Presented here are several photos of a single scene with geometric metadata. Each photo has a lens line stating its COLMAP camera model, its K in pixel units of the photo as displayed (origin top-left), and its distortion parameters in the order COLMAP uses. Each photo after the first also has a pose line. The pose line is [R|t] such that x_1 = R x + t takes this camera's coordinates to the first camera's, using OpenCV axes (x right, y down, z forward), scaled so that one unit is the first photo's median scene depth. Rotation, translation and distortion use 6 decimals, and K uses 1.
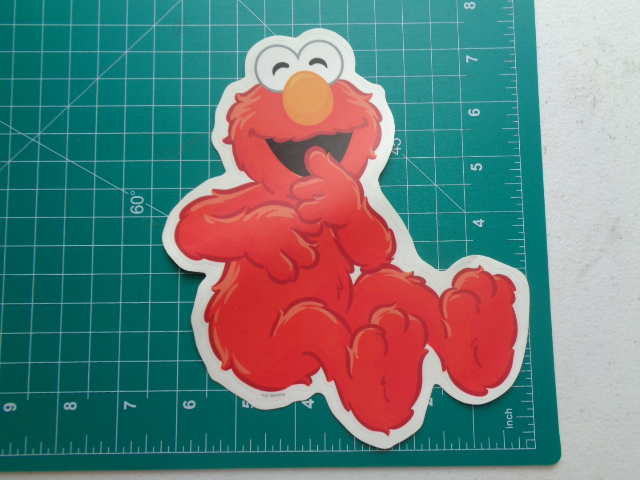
lens RADIAL K [[465.8, 0, 317.9], [0, 465.8, 241.2], [0, 0, 1]] dist [-0.008481, 0.001892]
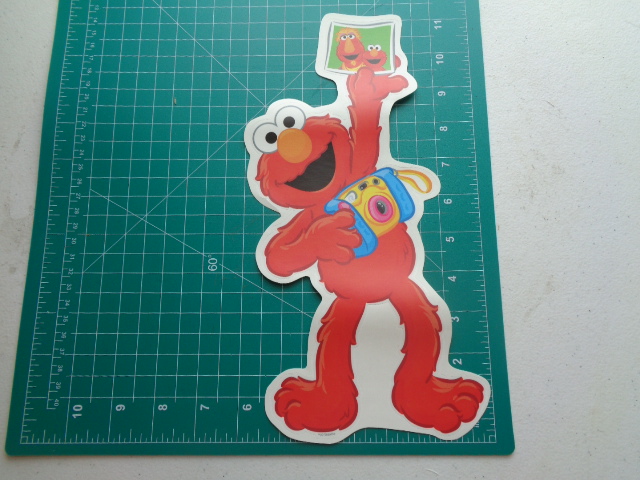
lens RADIAL K [[465.8, 0, 320.6], [0, 465.8, 242.3], [0, 0, 1]] dist [-0.008481, 0.001892]
pose [[0.999883, 0.005170, -0.014390, -0.035767], [-0.006724, 0.993892, -0.110149, 0.009696], [0.013732, 0.110233, 0.993811, -0.428109]]
